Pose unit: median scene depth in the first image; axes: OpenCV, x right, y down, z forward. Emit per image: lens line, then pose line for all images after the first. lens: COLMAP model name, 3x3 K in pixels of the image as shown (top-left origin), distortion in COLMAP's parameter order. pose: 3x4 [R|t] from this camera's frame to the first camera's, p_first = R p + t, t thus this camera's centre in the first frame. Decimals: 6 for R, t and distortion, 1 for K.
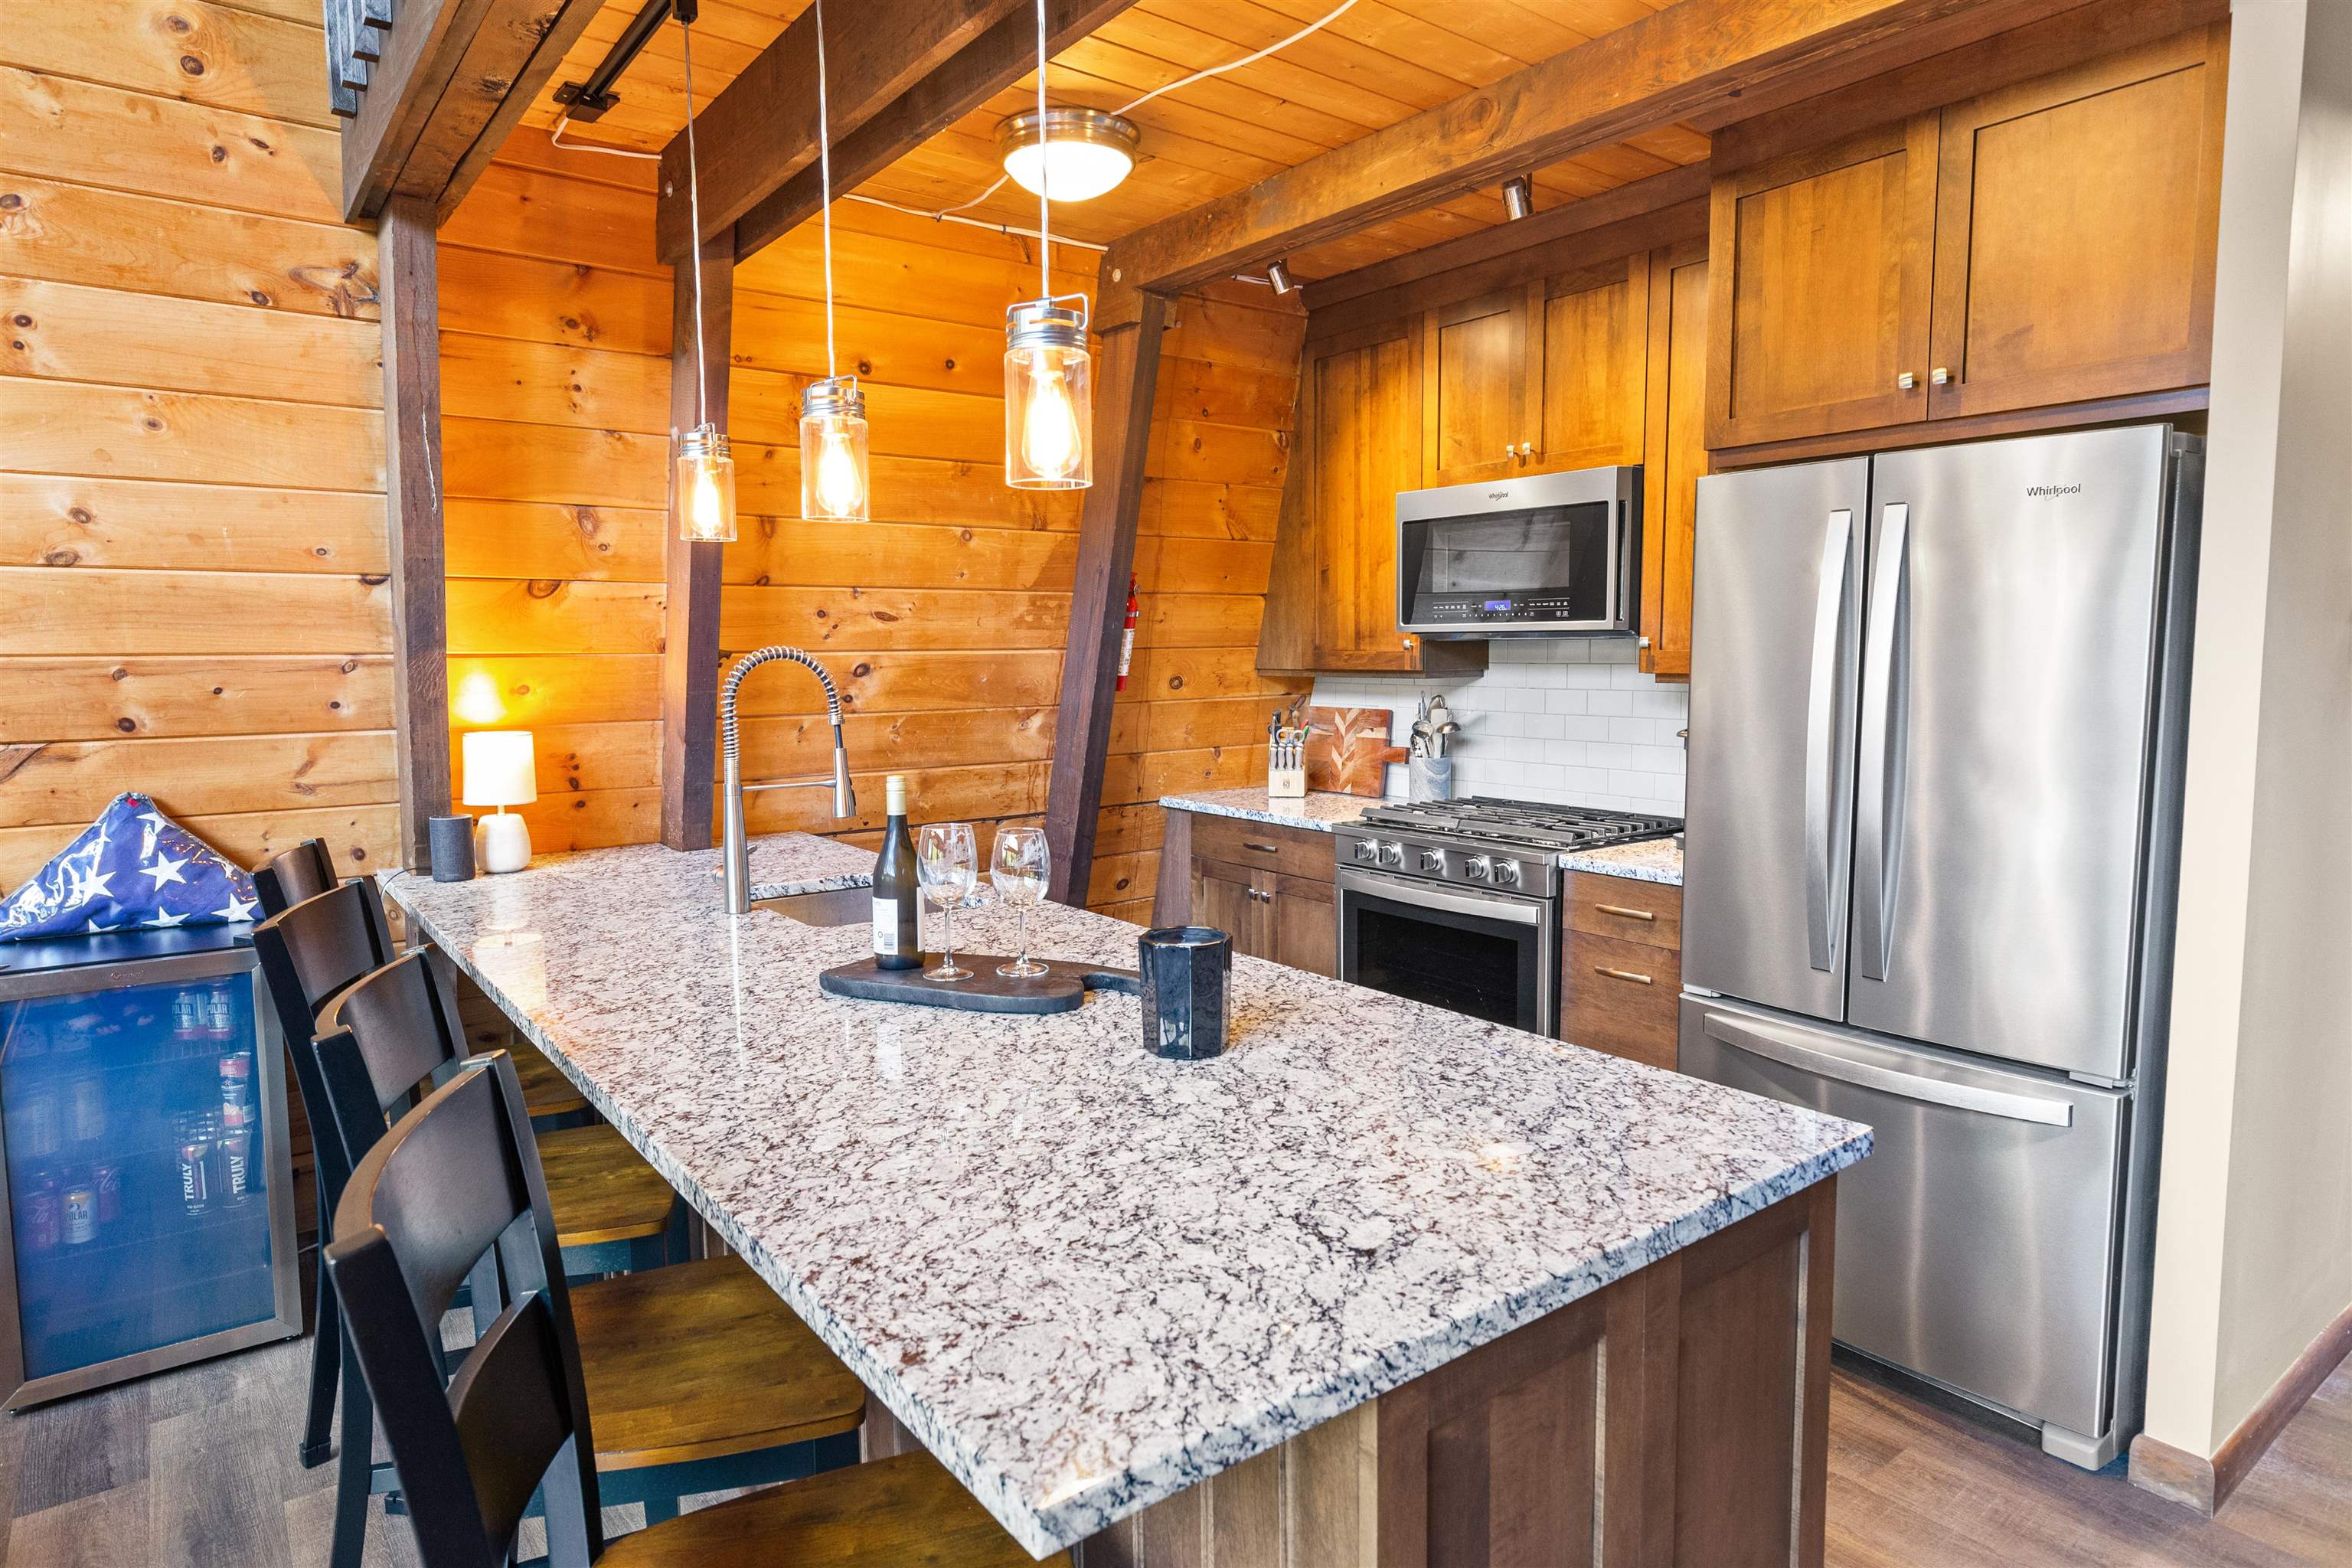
lens RADIAL K [[1331.2, 0, 1165.9], [0, 1331.2, 778.8], [0, 0, 1]] dist [0.005143, -0.001775]
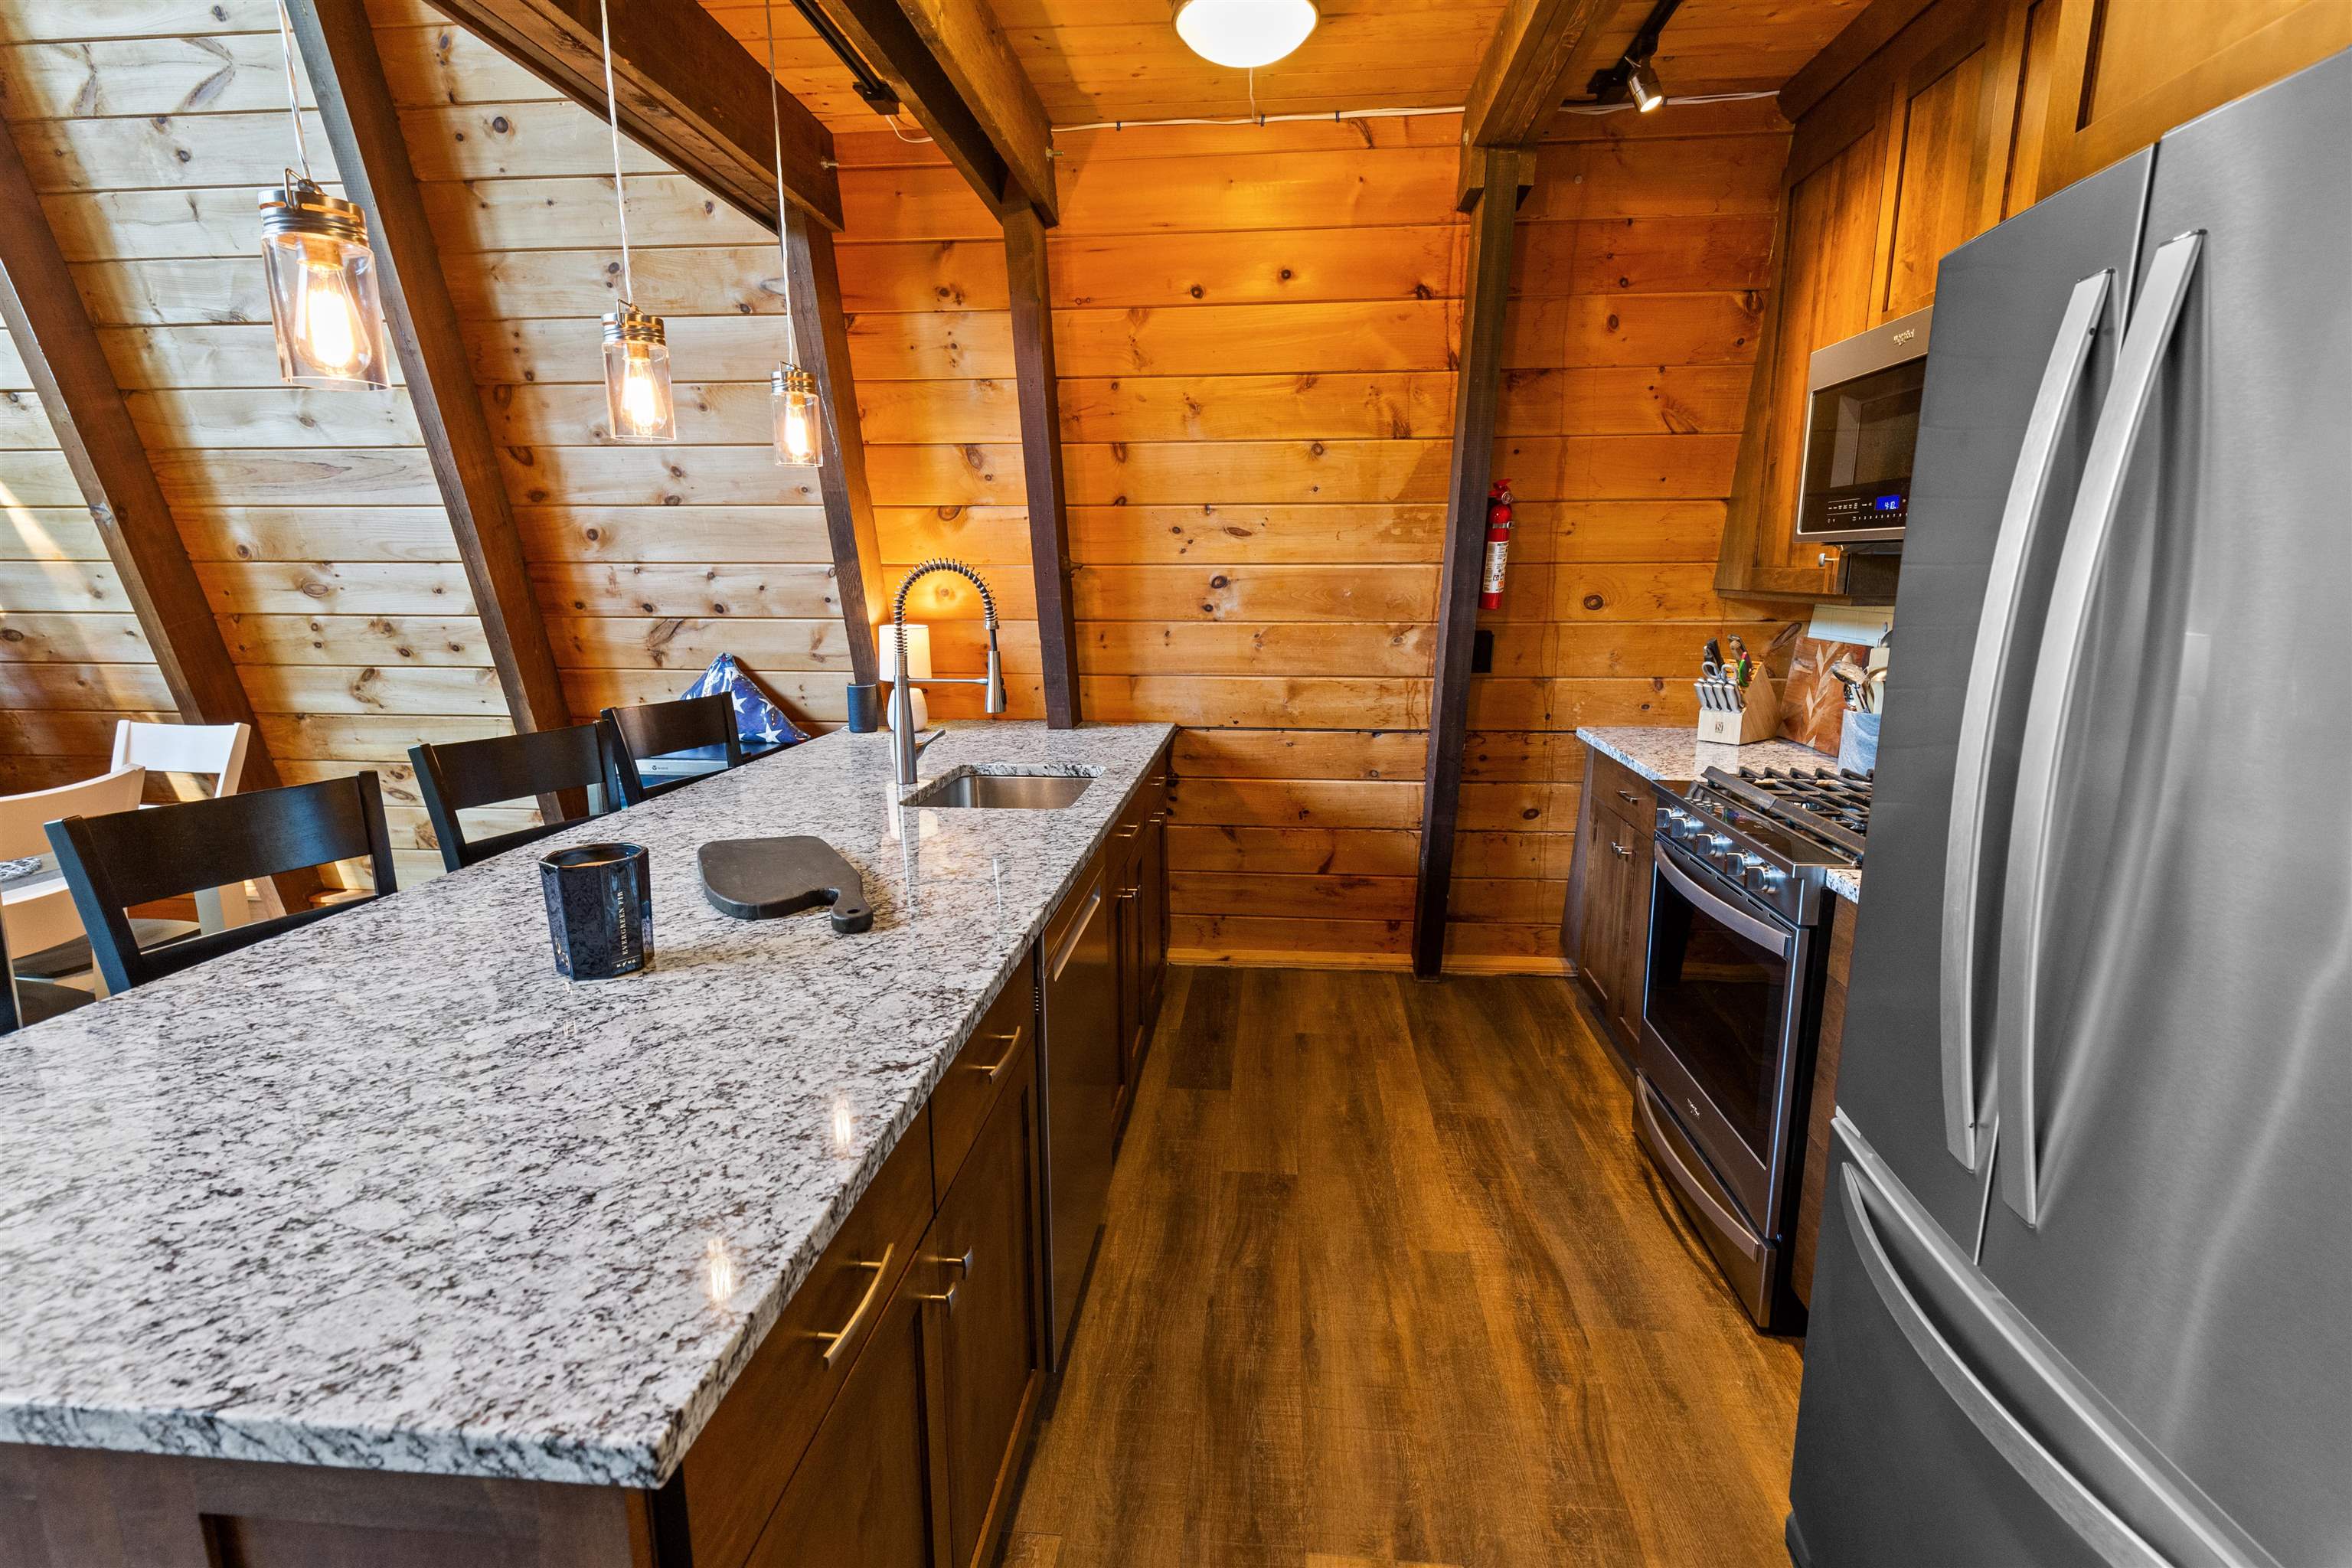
lens RADIAL K [[1084.3, 0, 1181.7], [0, 1084.3, 779.1], [0, 0, 1]] dist [0.007103, -0.000694]
pose [[0.737710, 0.137031, -0.661064, 0.360735], [-0.071432, 0.989531, 0.125405, -0.031031], [0.671328, -0.045291, 0.739775, 0.314279]]
